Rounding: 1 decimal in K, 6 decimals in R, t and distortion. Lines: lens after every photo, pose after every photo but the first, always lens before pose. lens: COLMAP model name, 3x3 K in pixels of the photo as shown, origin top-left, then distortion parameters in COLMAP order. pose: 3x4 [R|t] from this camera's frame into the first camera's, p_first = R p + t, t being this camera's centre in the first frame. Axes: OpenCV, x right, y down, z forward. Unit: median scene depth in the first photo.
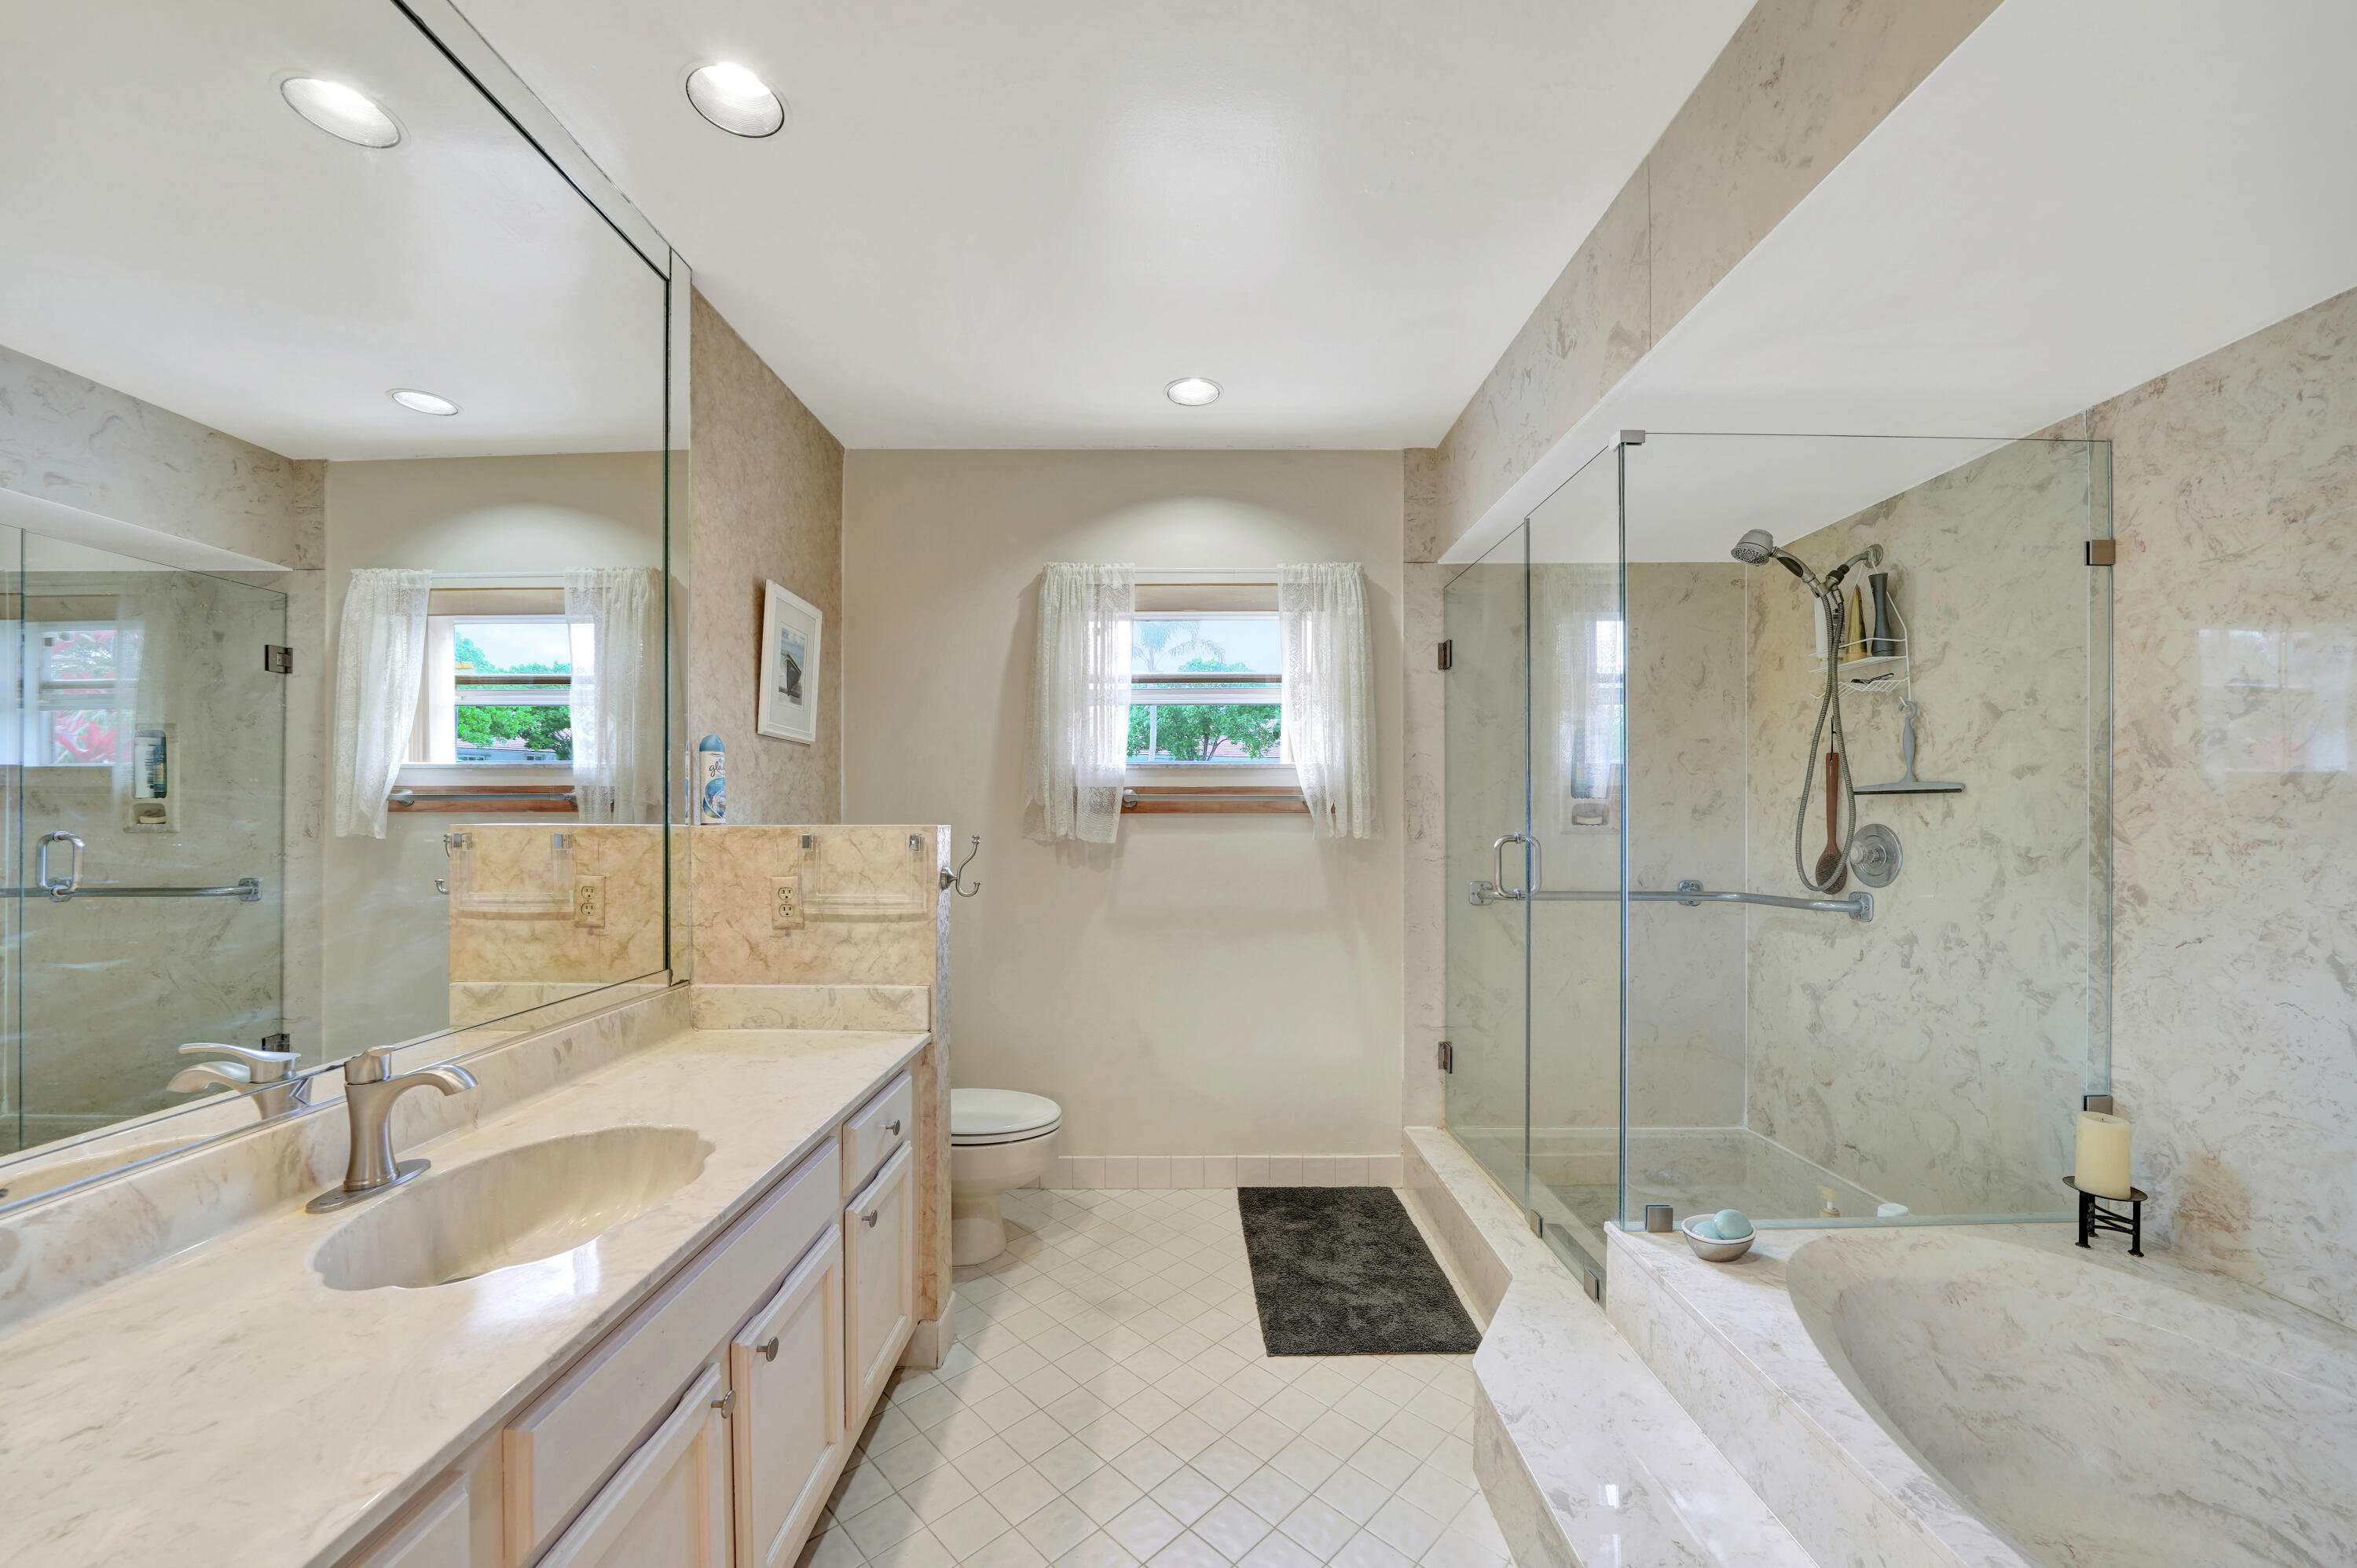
lens RADIAL K [[821.2, 0, 1191.9], [0, 821.2, 822.3], [0, 0, 1]] dist [-0.012860, -0.000122]
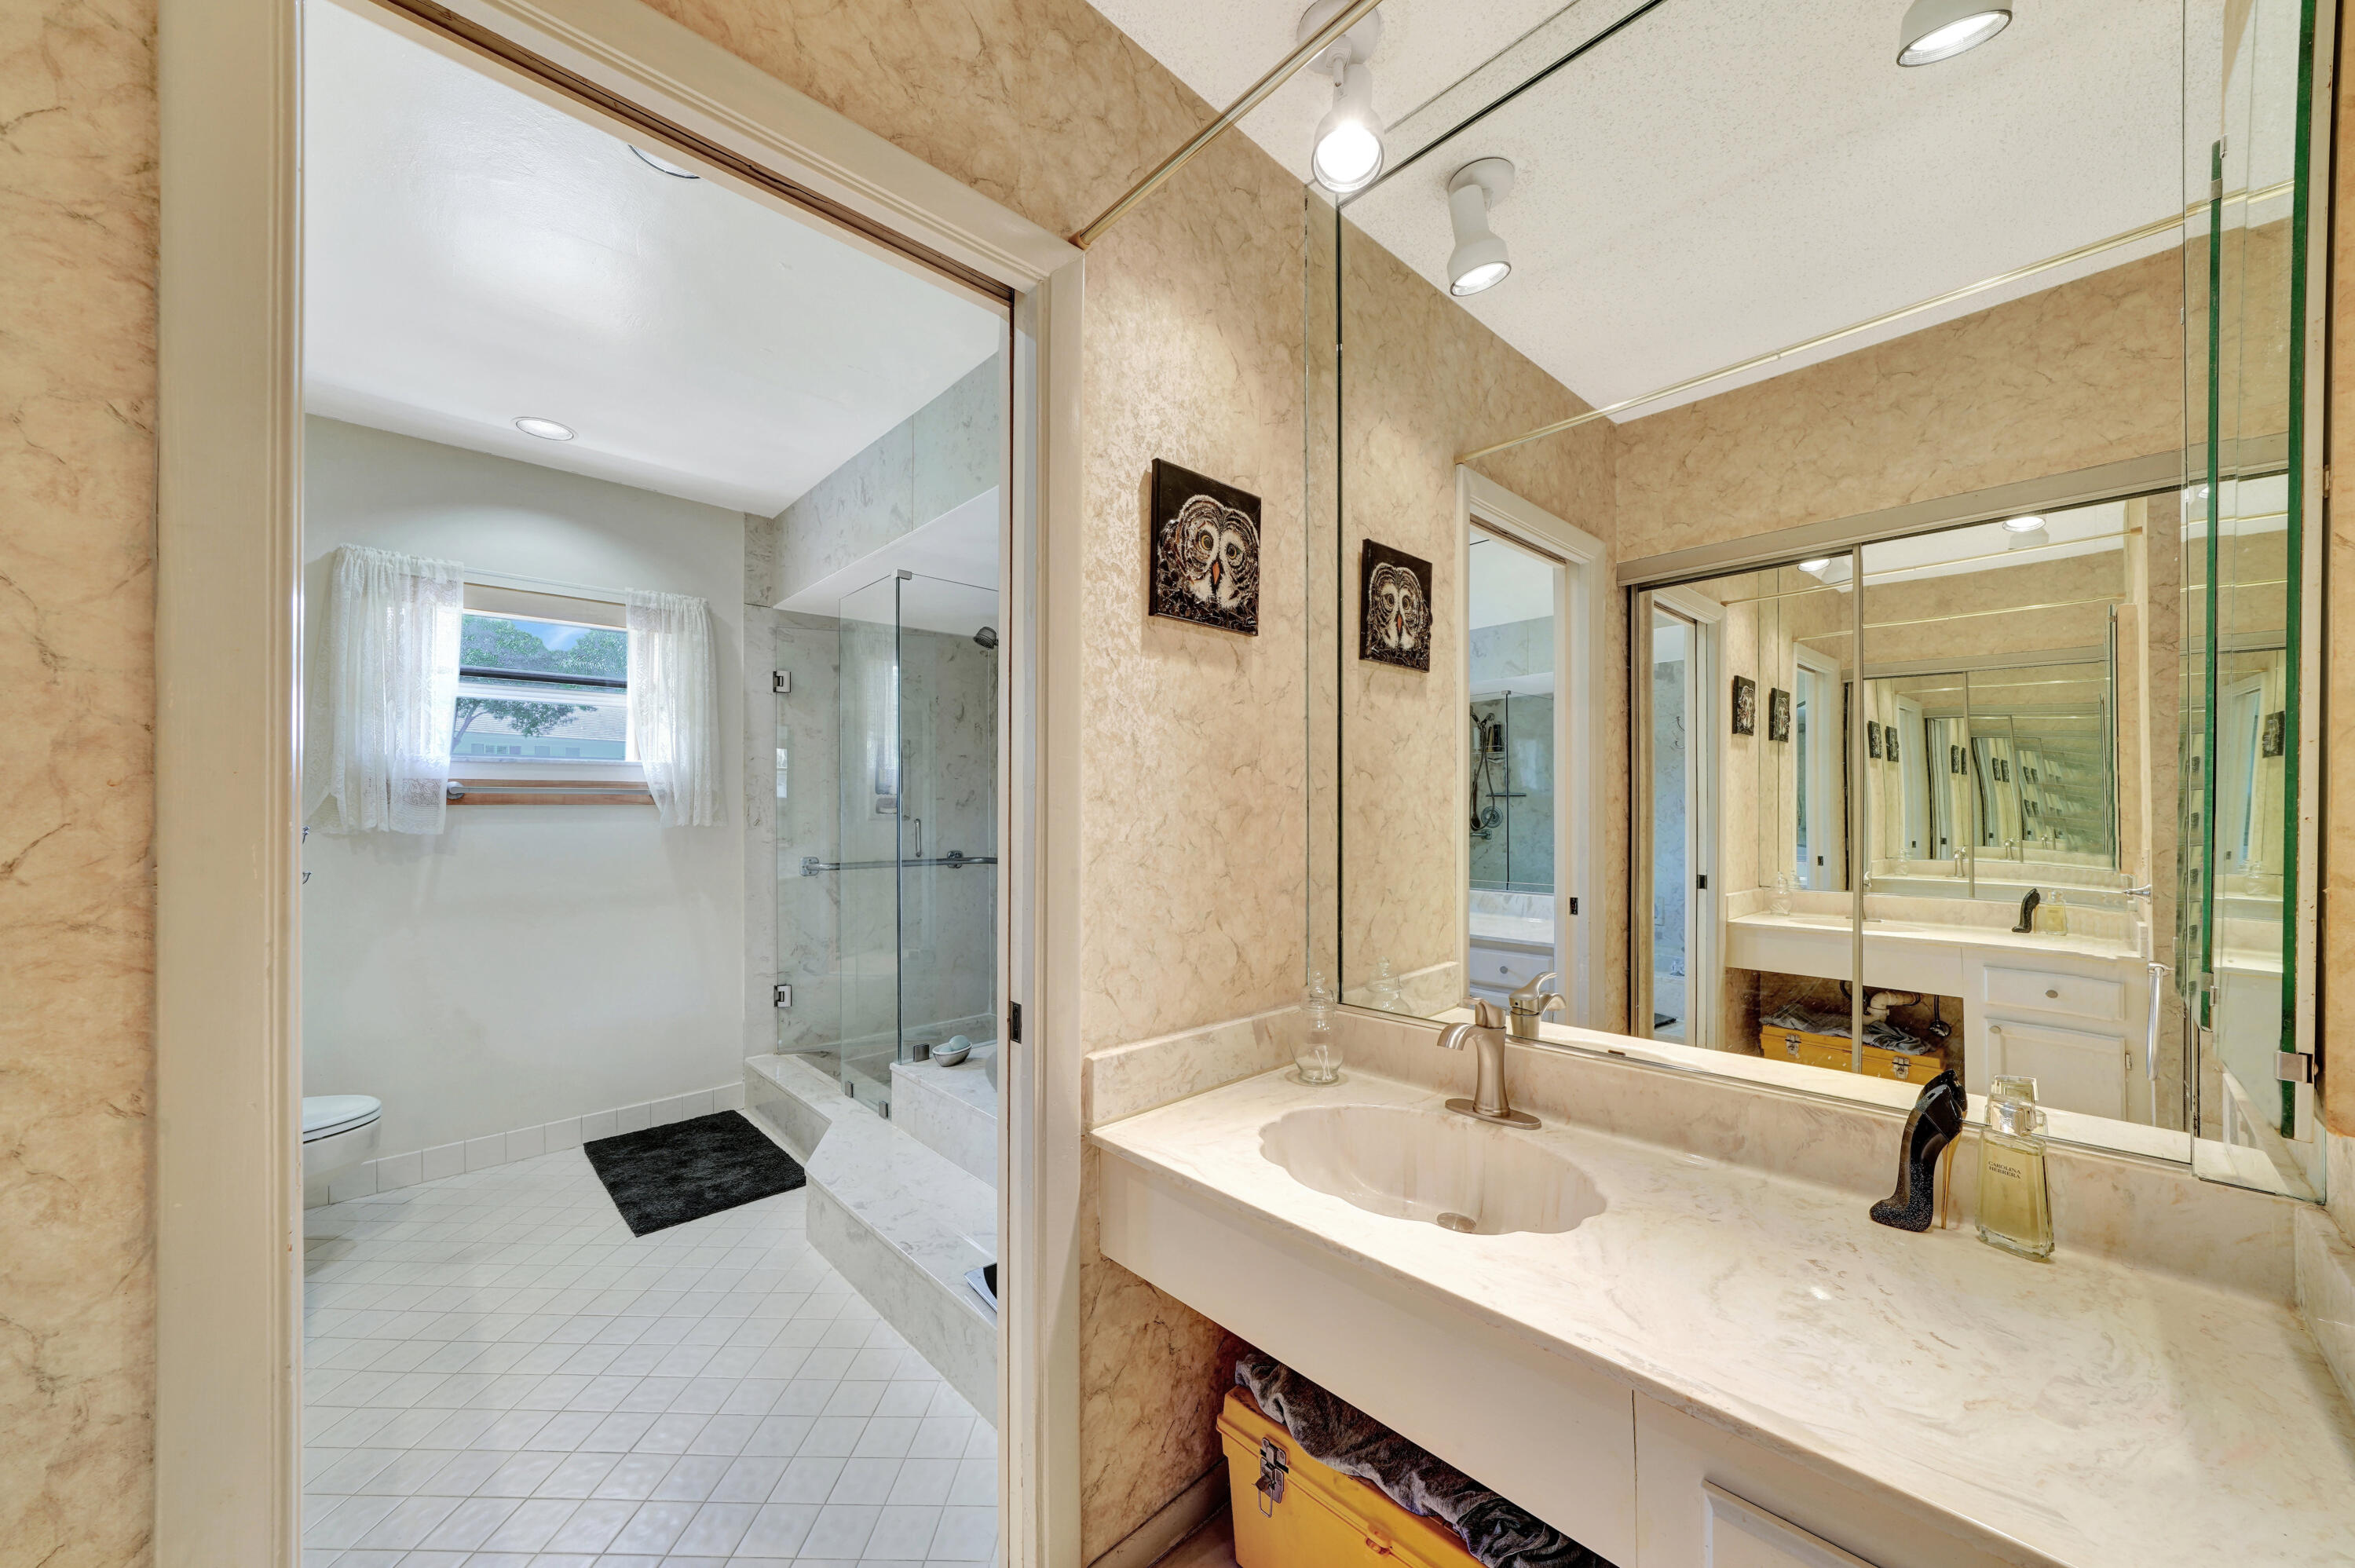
lens RADIAL K [[820.5, 0, 1173.1], [0, 820.5, 804.2], [0, 0, 1]] dist [-0.012860, -0.000122]
pose [[0.725667, 0.001548, 0.688044, -0.123588], [0.005338, 0.999955, -0.007880, 0.000980], [-0.688025, 0.009391, 0.725626, -0.350332]]
